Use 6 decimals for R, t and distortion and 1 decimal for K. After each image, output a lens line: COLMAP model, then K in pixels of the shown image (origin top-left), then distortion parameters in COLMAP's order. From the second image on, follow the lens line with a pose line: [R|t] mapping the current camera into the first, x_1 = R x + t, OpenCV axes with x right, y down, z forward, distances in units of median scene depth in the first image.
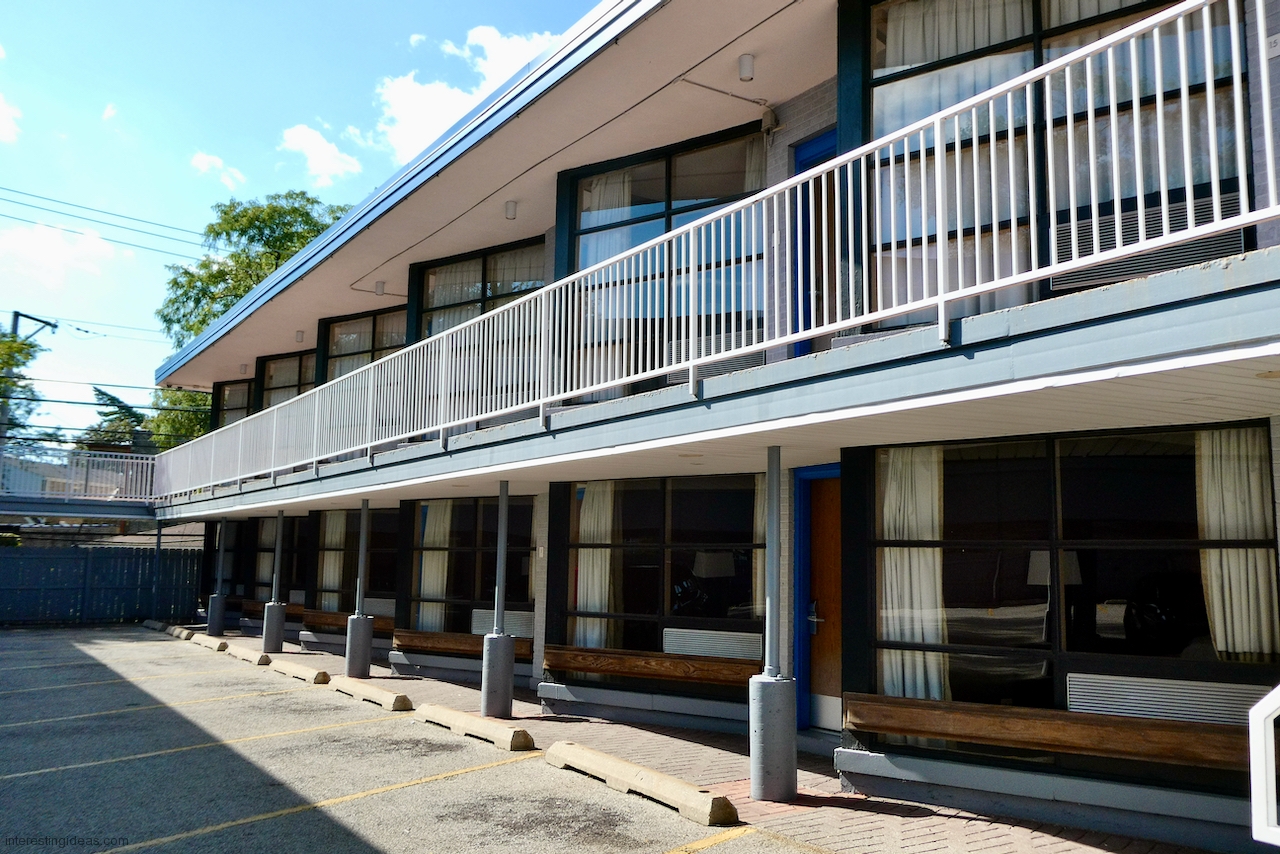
lens RADIAL K [[1144.7, 0, 660.1], [0, 1144.7, 416.7], [0, 0, 1]] dist [0.035023, -0.007593]
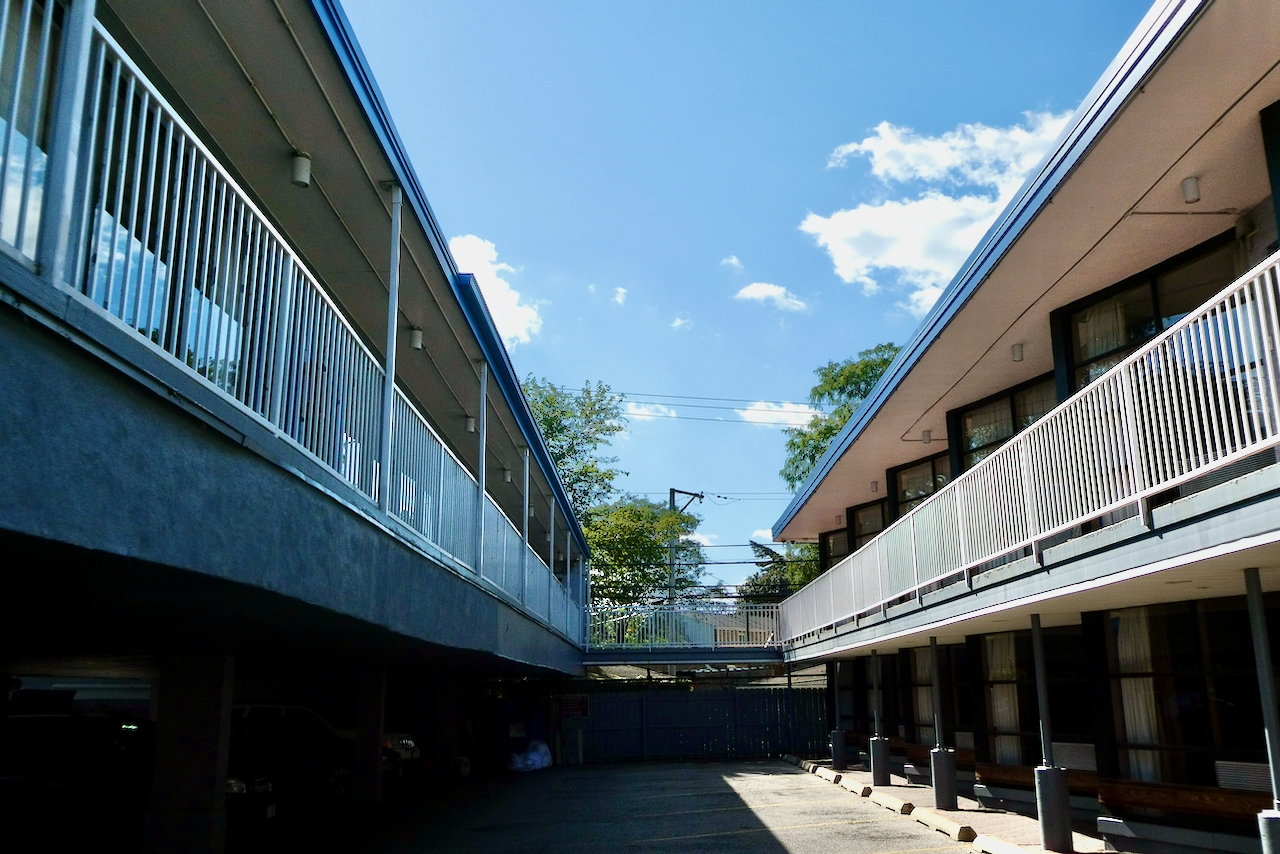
lens RADIAL K [[1144.7, 0, 660.1], [0, 1144.7, 416.7], [0, 0, 1]] dist [0.035023, -0.007593]
pose [[0.852278, -0.155590, -0.499414, 0.093440], [0.099429, 0.985519, -0.137352, -0.008508], [0.513553, 0.067406, 0.855406, -0.058098]]
